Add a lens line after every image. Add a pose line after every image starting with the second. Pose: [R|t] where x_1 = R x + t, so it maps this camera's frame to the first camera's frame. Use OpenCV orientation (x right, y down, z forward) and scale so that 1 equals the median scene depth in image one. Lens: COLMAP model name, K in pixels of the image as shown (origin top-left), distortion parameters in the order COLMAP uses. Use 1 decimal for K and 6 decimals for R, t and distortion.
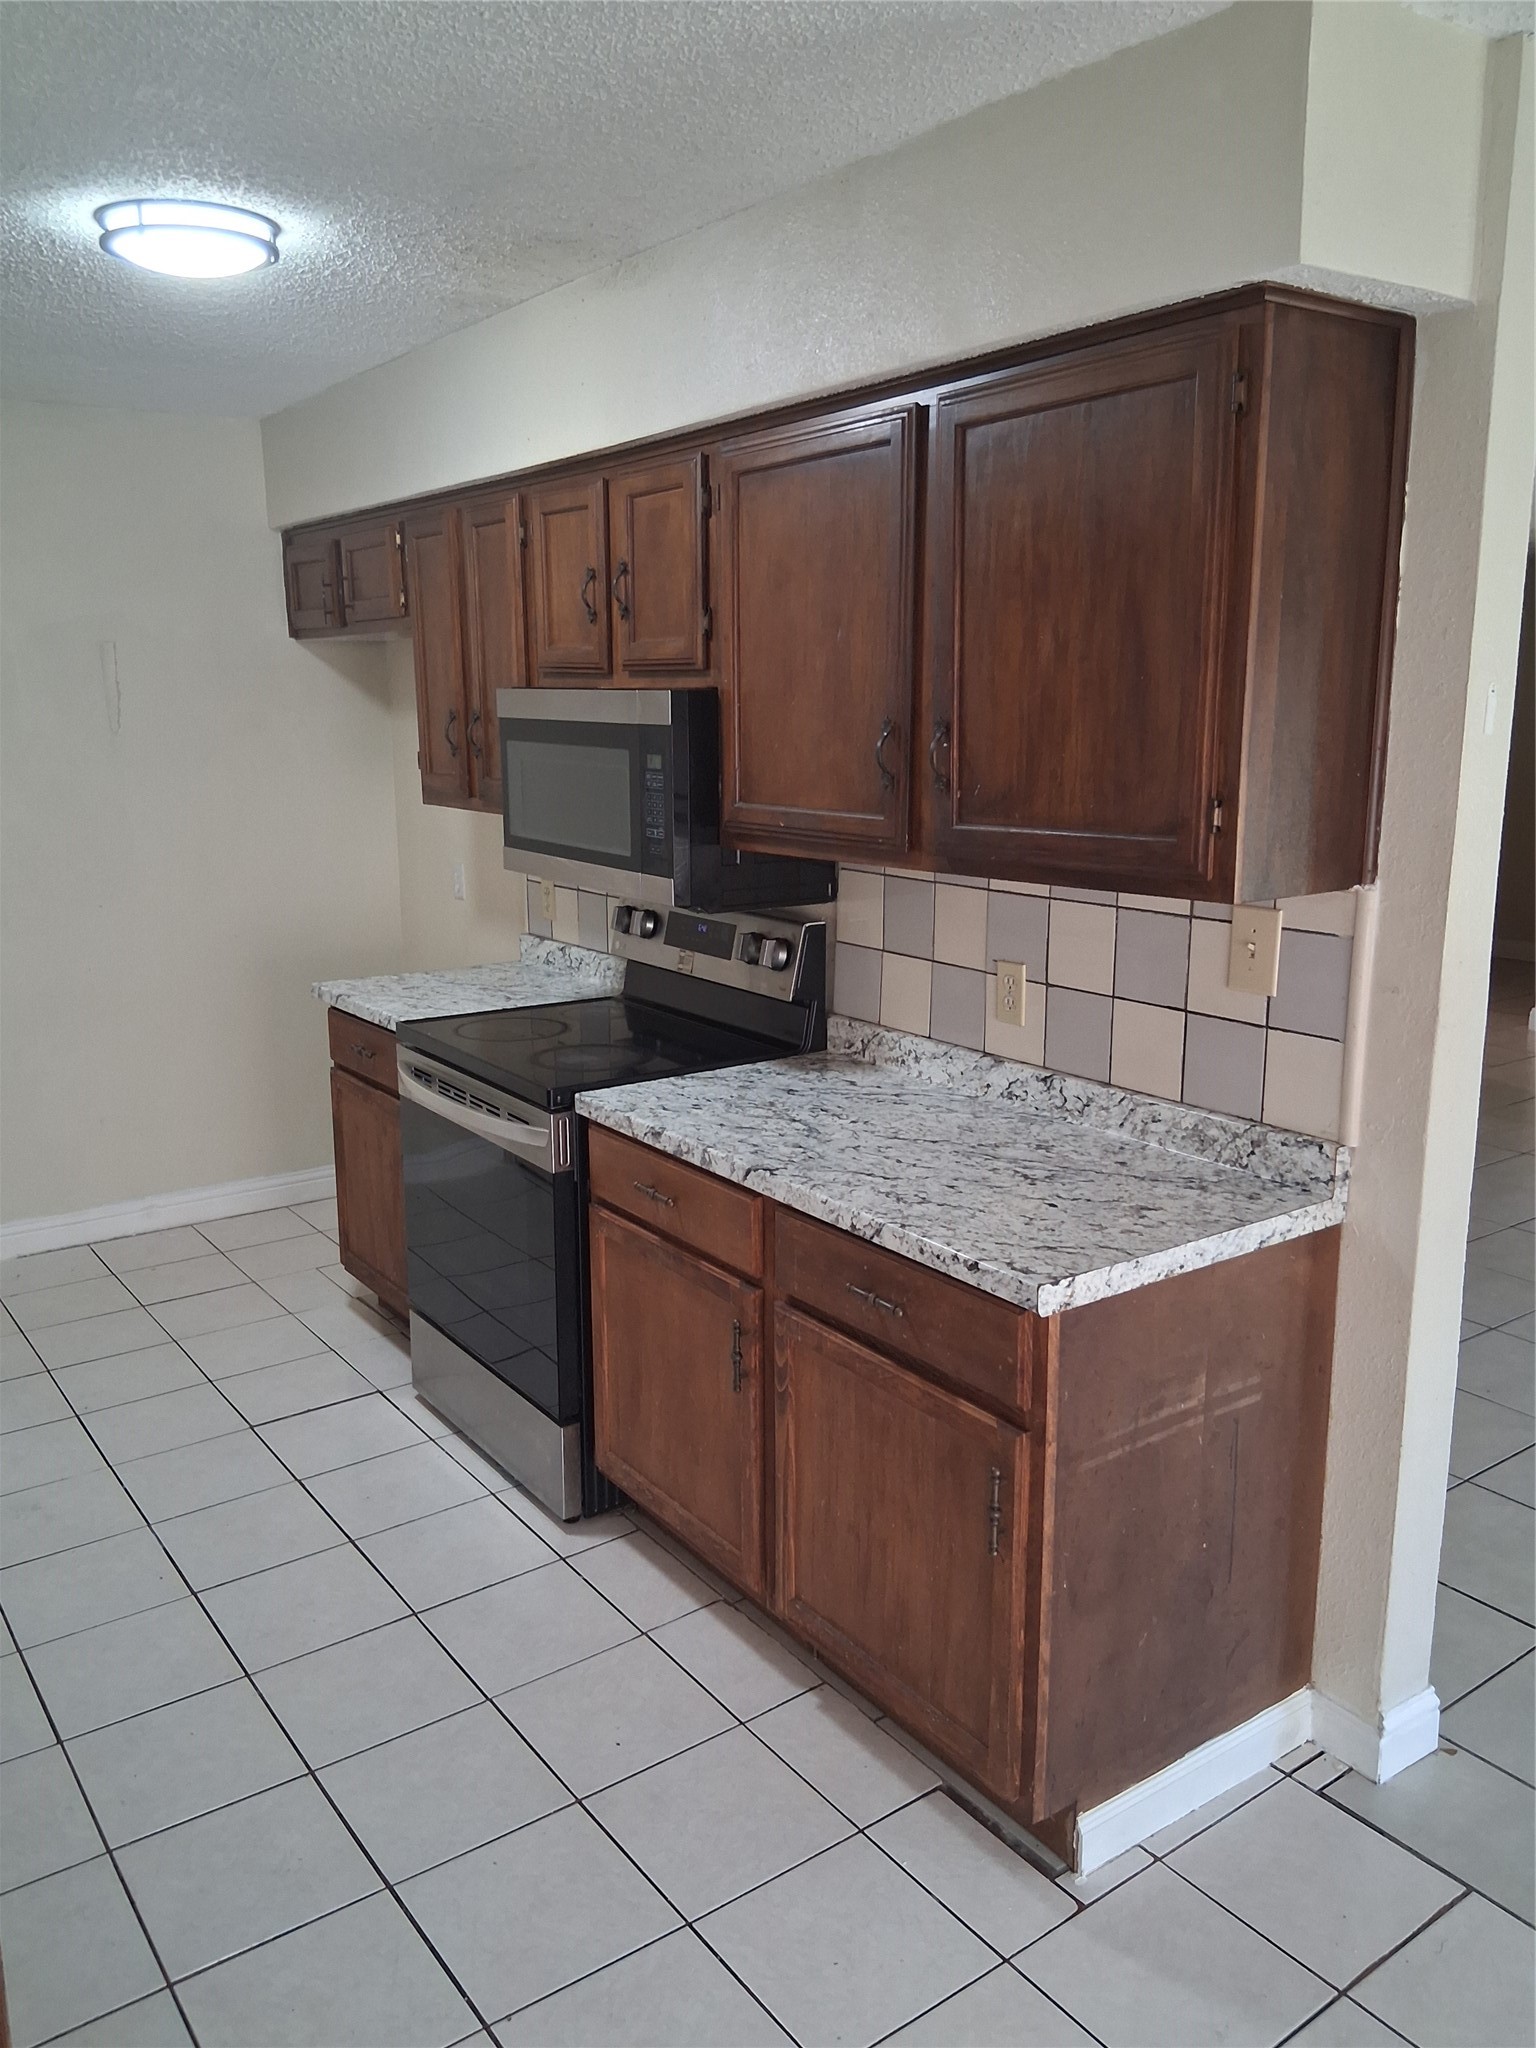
lens RADIAL K [[1547.7, 0, 761.6], [0, 1547.7, 1023.7], [0, 0, 1]] dist [0.076125, -0.100915]
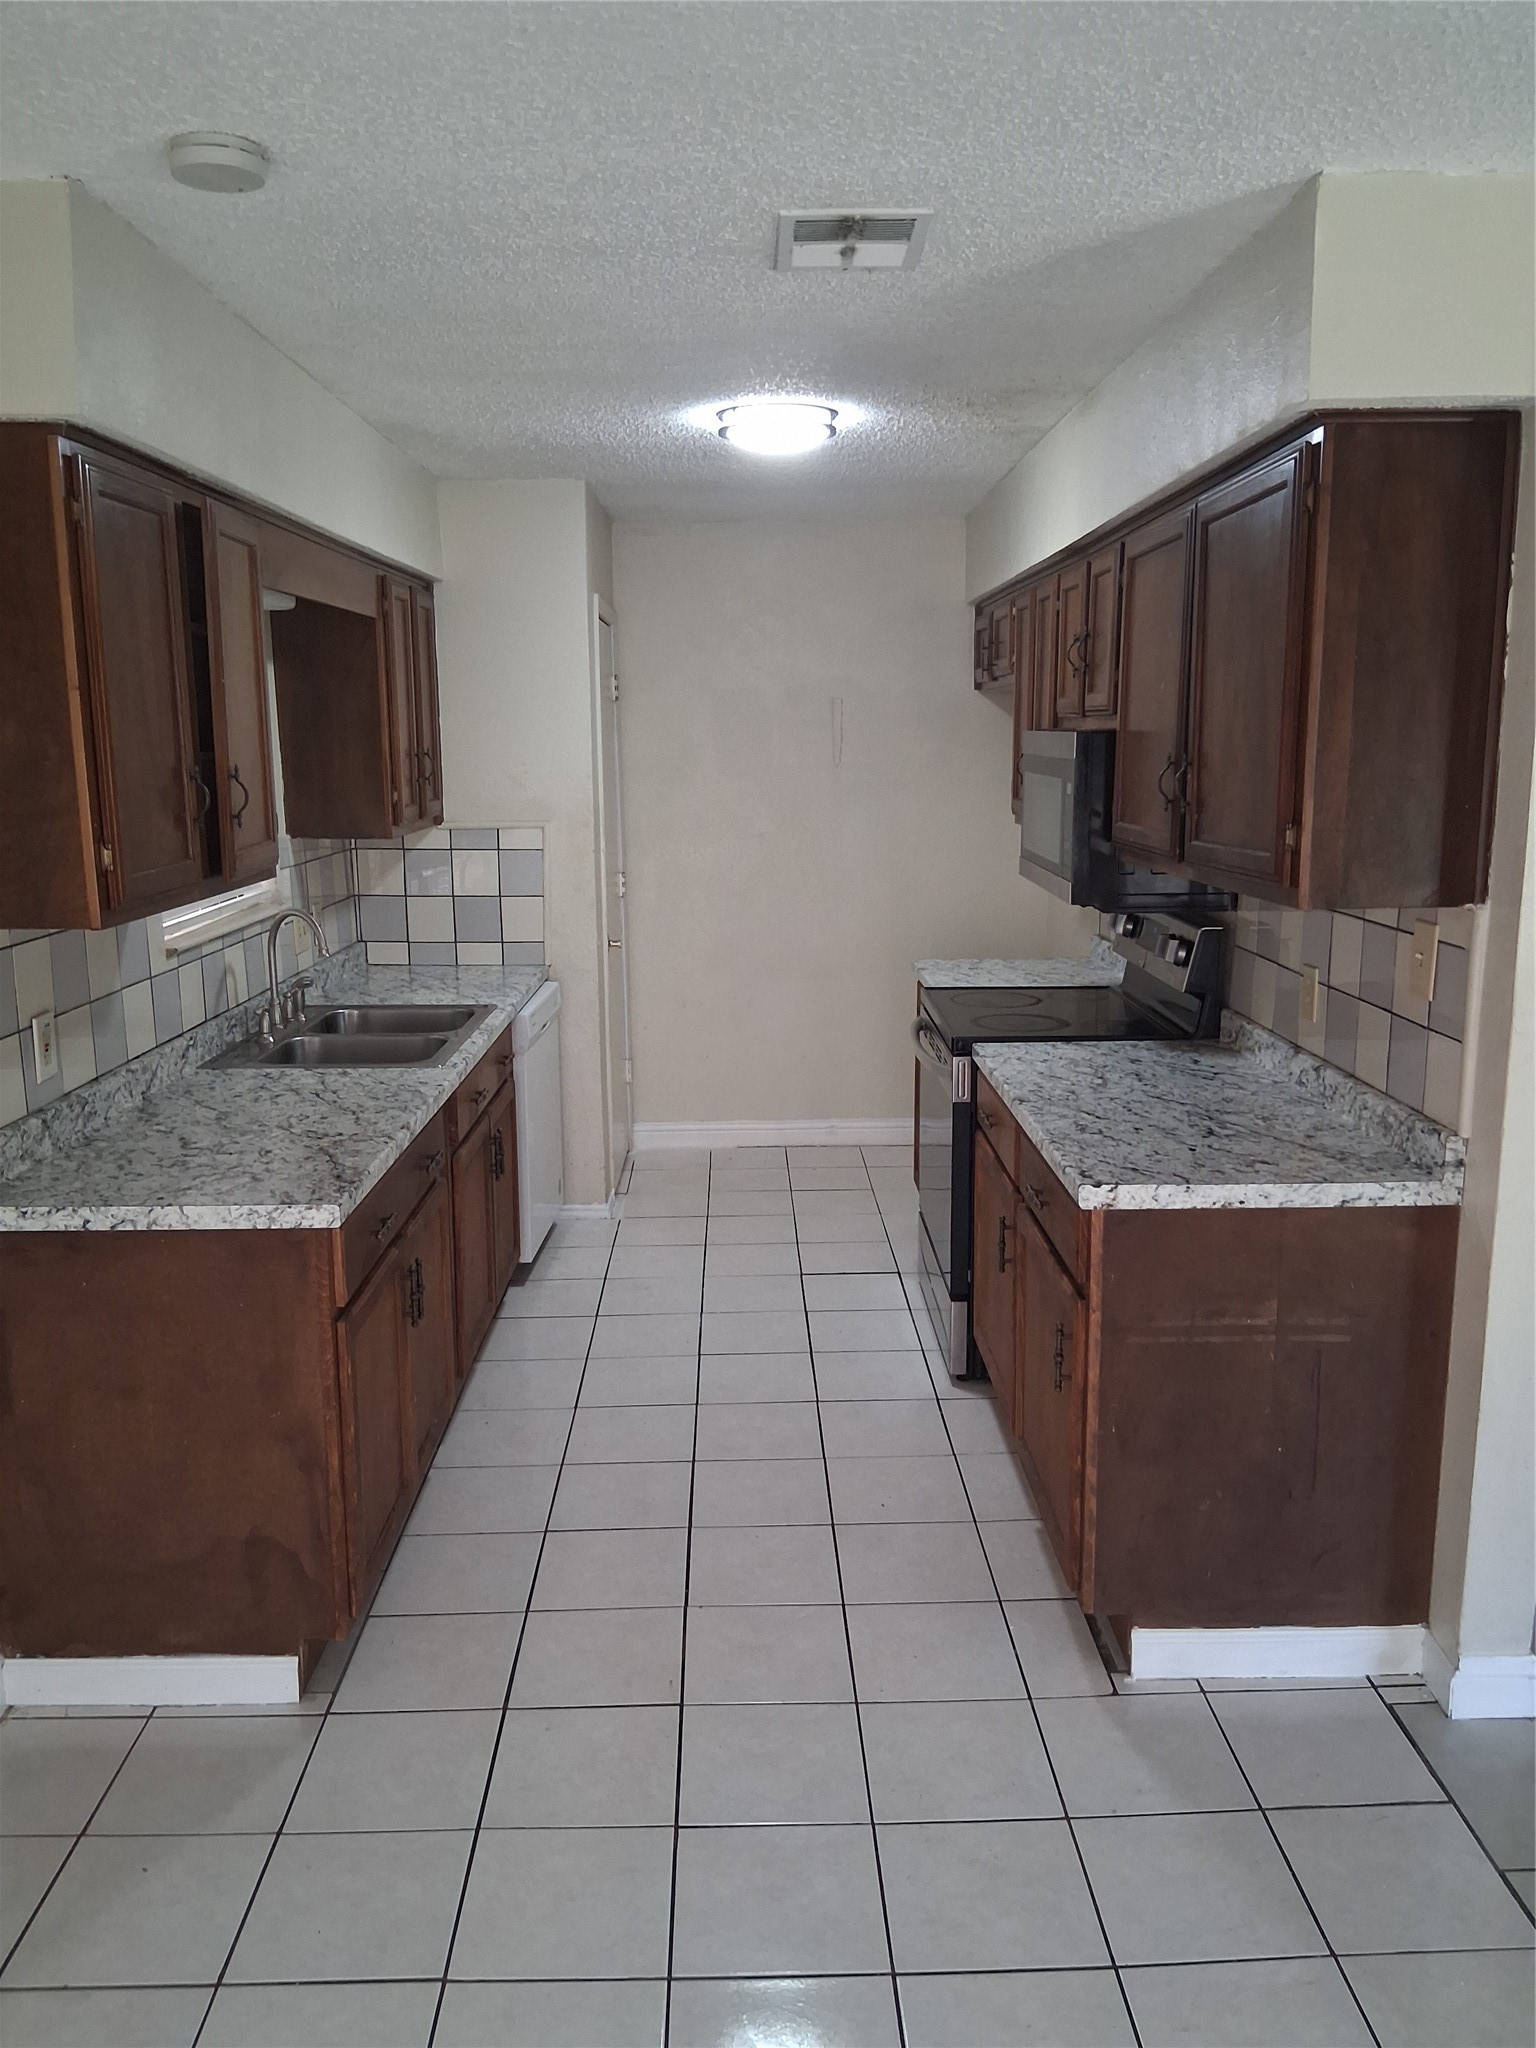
lens RADIAL K [[1547.7, 0, 775.5], [0, 1547.7, 1020.2], [0, 0, 1]] dist [0.076125, -0.100915]
pose [[0.821530, 0.098516, -0.561589, 0.603789], [-0.110372, 0.993807, 0.012878, 0.035807], [0.559380, 0.051404, 0.827316, -0.214995]]
